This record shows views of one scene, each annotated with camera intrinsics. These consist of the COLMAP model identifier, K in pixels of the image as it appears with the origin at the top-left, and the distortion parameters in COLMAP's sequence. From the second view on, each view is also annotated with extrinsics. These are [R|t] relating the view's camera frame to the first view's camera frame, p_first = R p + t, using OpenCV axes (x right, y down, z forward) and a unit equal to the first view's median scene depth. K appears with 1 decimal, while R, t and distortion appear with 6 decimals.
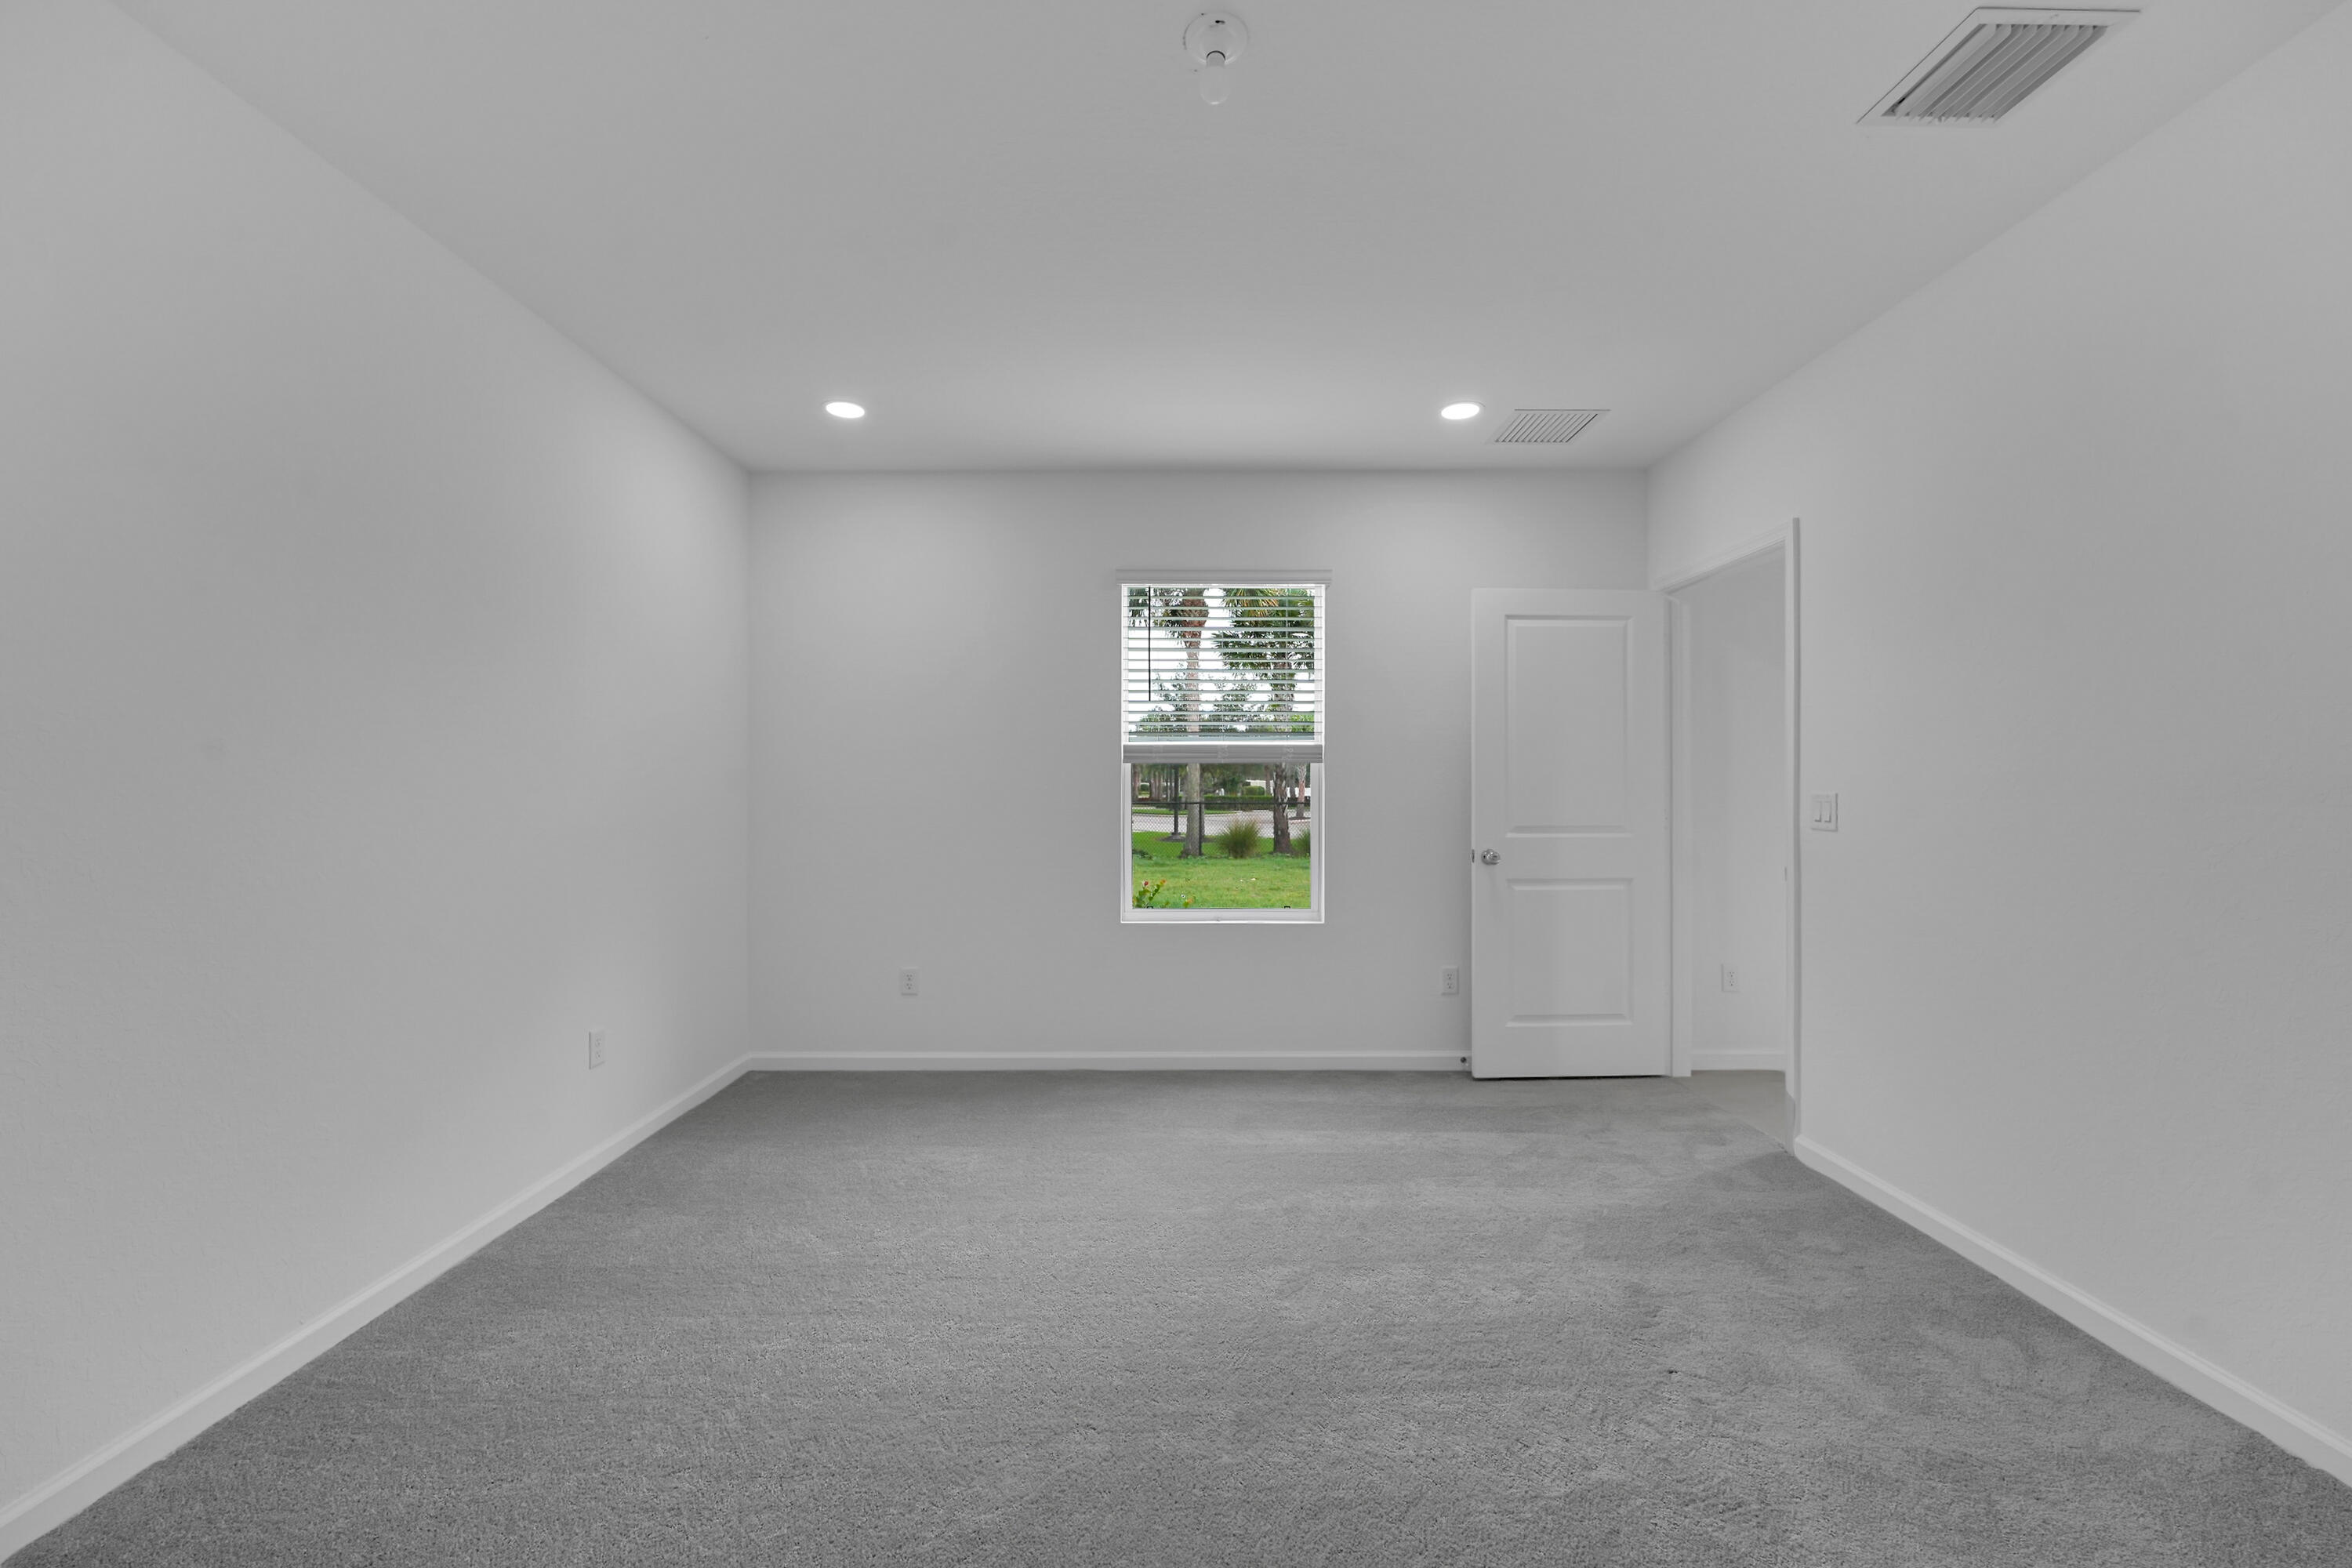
lens RADIAL K [[978.0, 0, 1173.0], [0, 978.0, 776.9], [0, 0, 1]] dist [-0.009717, 0.000624]
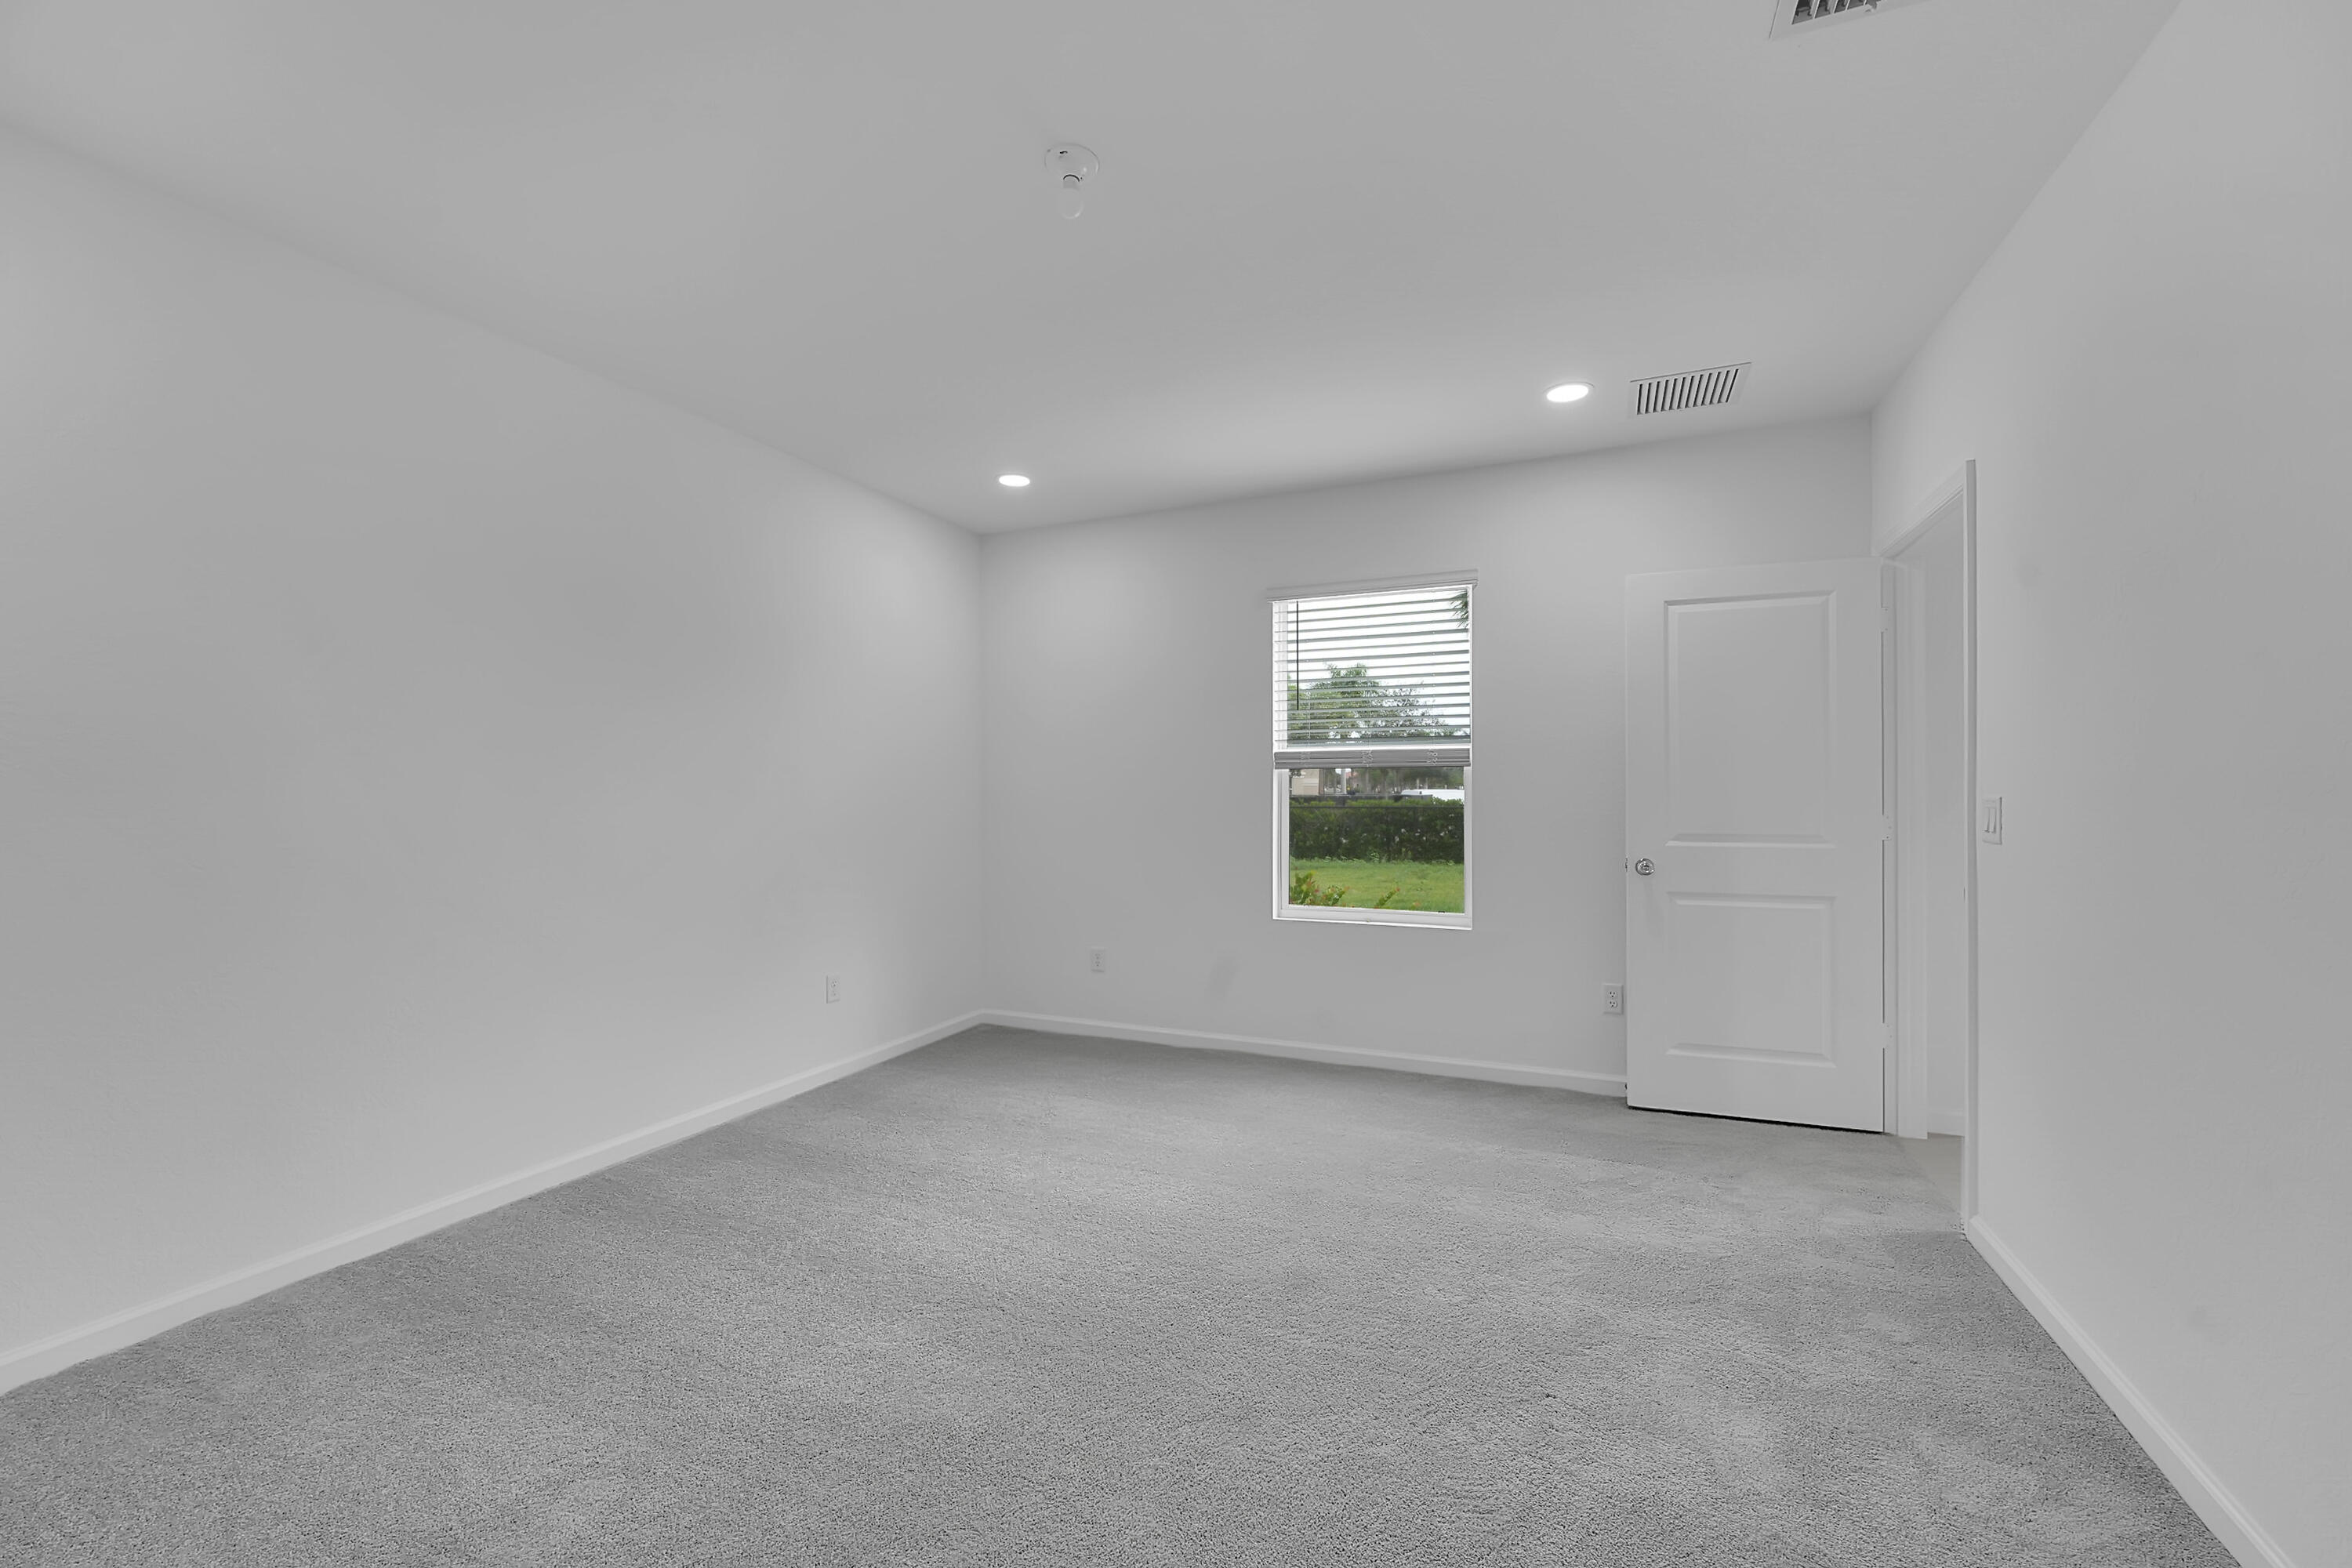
lens RADIAL K [[978.0, 0, 1165.9], [0, 978.0, 782.4], [0, 0, 1]] dist [-0.009717, 0.000624]
pose [[0.909651, -0.005864, -0.415331, 0.338027], [0.006979, 0.999975, 0.001166, -0.001779], [0.415314, -0.003959, 0.909669, -0.022777]]
